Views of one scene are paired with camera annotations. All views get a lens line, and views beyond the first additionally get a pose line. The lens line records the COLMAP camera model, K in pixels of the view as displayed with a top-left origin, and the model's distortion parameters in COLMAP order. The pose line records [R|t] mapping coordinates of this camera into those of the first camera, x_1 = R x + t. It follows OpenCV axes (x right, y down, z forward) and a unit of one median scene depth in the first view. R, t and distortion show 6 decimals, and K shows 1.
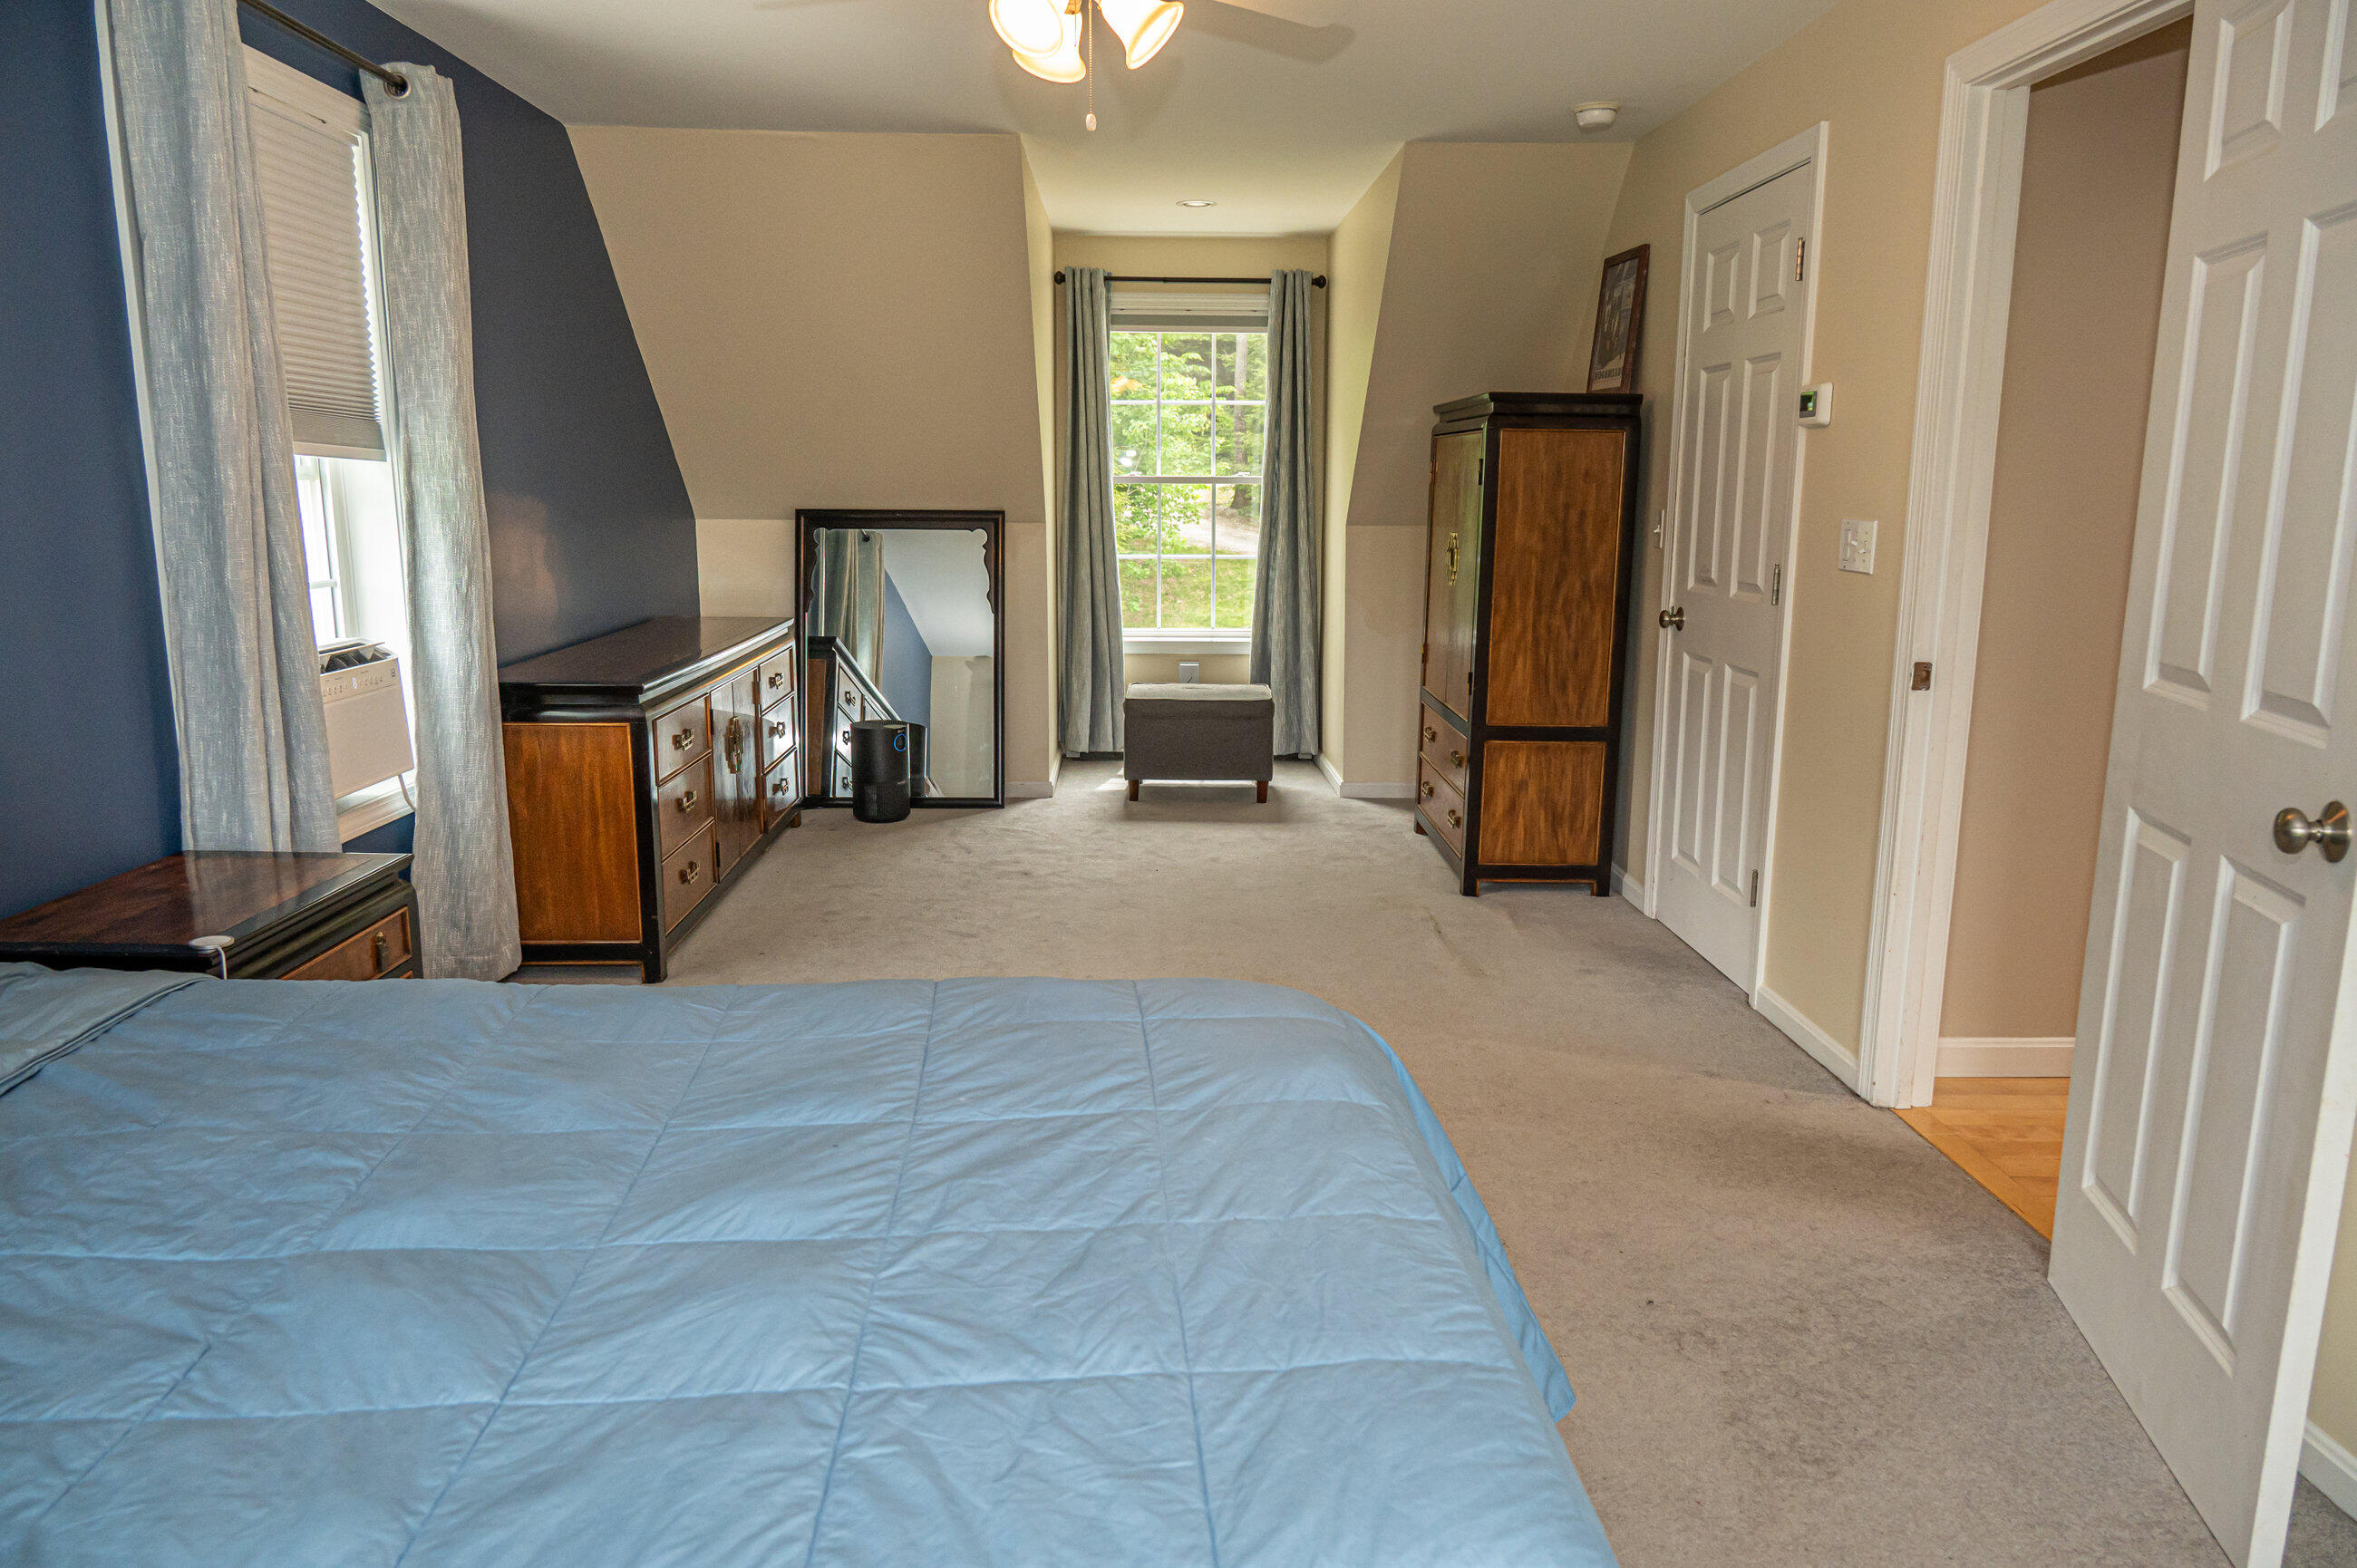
lens RADIAL K [[1510.8, 0, 1178.5], [0, 1510.8, 784.0], [0, 0, 1]] dist [-0.002125, -0.001819]
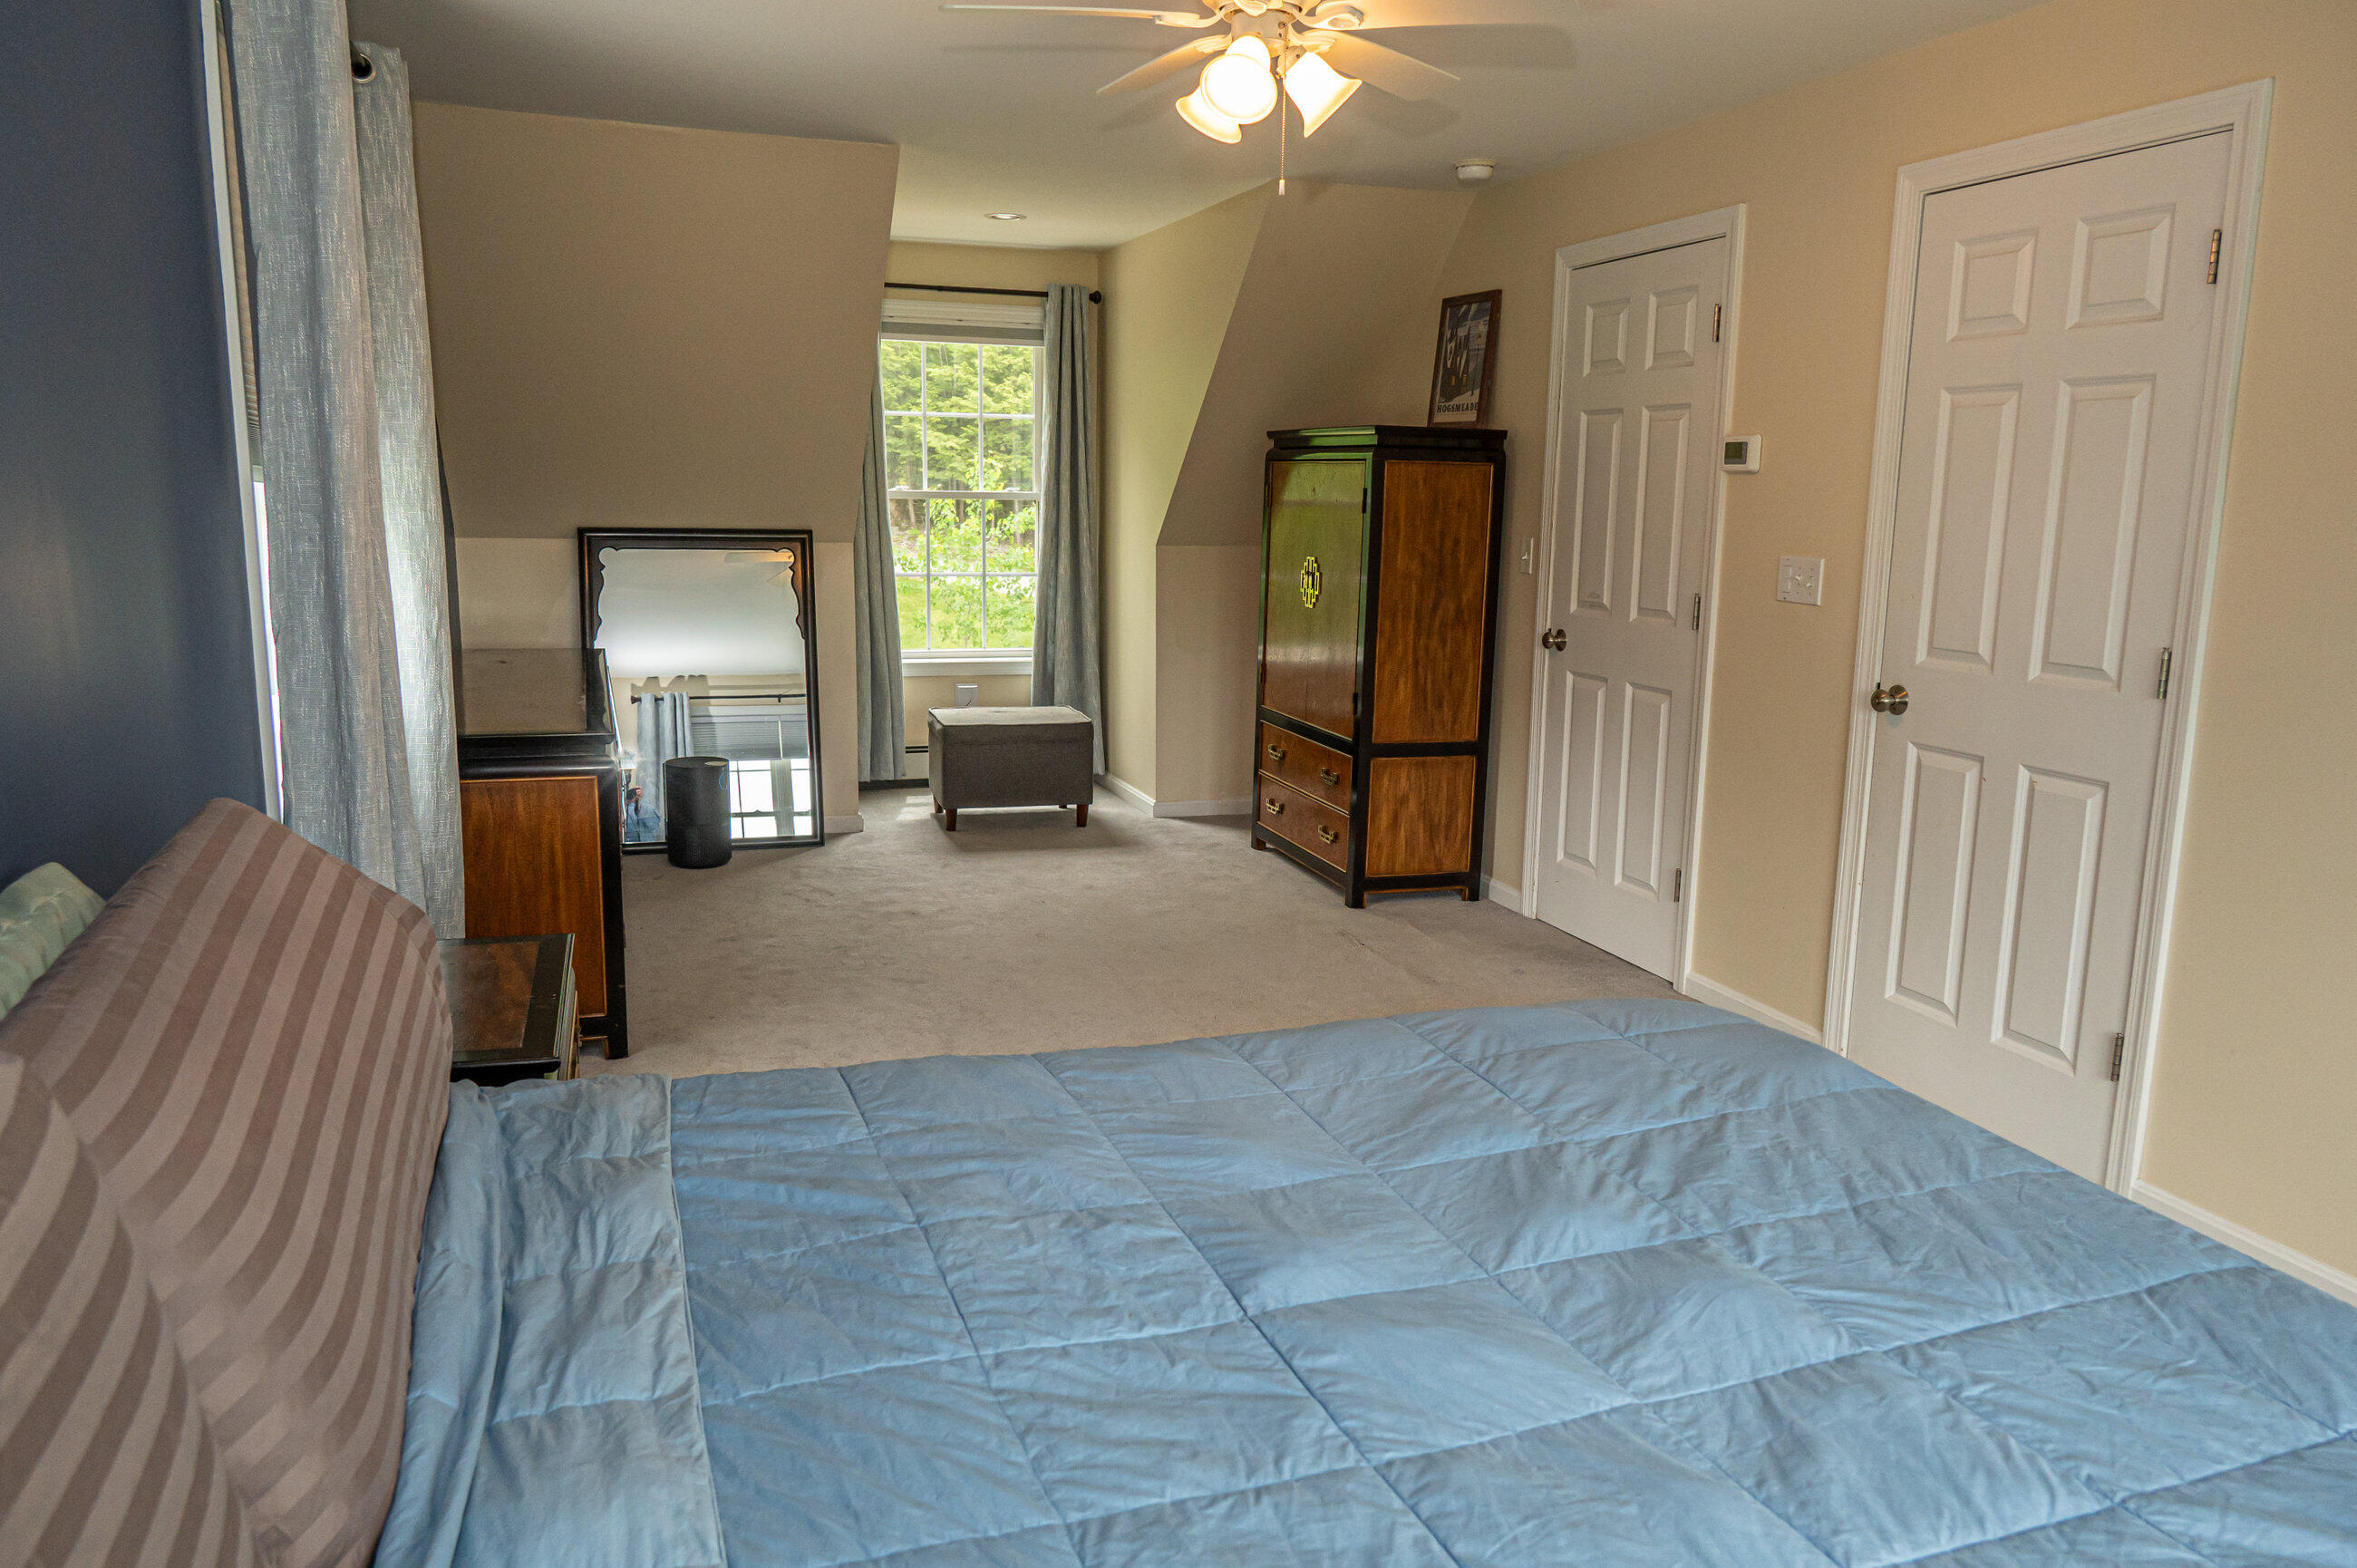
lens RADIAL K [[1585.4, 0, 1178.5], [0, 1585.4, 784.0], [0, 0, 1]] dist [-0.000629, 0.003124]
pose [[0.960566, -0.039986, 0.275161, -0.233384], [0.042100, 0.999112, -0.001776, -0.015066], [-0.274845, 0.013290, 0.961397, -0.013884]]
